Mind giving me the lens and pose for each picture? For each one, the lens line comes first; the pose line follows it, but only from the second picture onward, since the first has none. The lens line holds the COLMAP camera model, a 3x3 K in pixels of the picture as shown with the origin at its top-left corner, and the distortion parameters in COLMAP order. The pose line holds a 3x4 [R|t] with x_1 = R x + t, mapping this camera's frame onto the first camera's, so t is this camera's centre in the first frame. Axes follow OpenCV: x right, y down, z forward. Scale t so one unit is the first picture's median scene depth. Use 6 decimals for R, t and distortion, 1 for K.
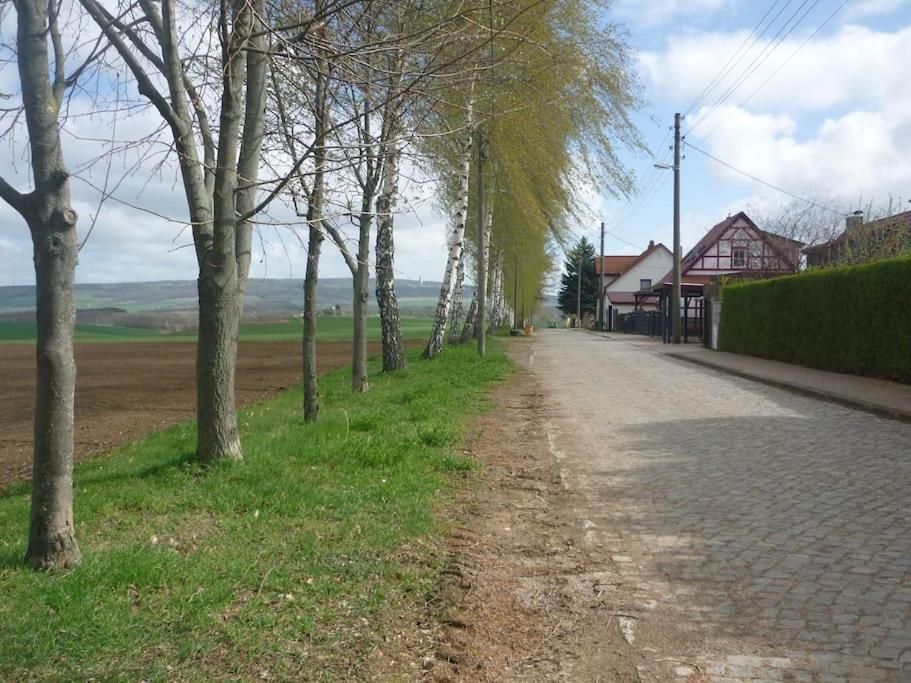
lens RADIAL K [[938.3, 0, 455.4], [0, 938.3, 340.6], [0, 0, 1]] dist [-0.027694, 0.000000]
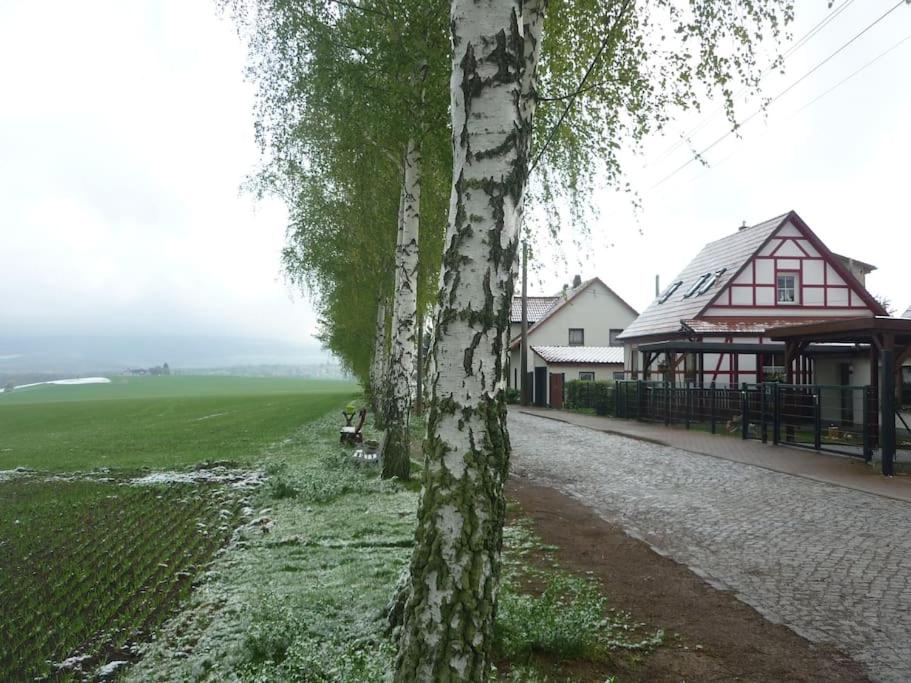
lens RADIAL K [[938.3, 0, 455.8], [0, 938.3, 341.7], [0, 0, 1]] dist [-0.027694, 0.000000]
pose [[0.984937, 0.001786, 0.172905, -0.008293], [0.008561, 0.998217, -0.059077, -0.020627], [-0.172702, 0.059667, 0.983165, 0.451729]]
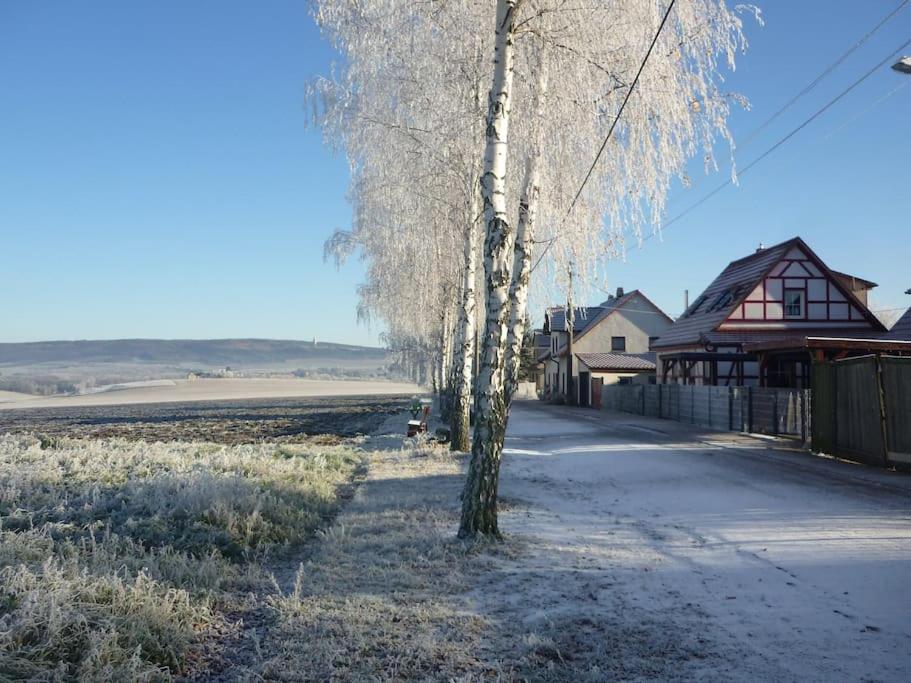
lens RADIAL K [[938.3, 0, 457.5], [0, 938.3, 344.3], [0, 0, 1]] dist [-0.027694, 0.000000]
pose [[0.993415, -0.001604, 0.114563, -0.022107], [0.008580, 0.998136, -0.060423, -0.019019], [-0.114253, 0.061008, 0.991577, 0.346963]]
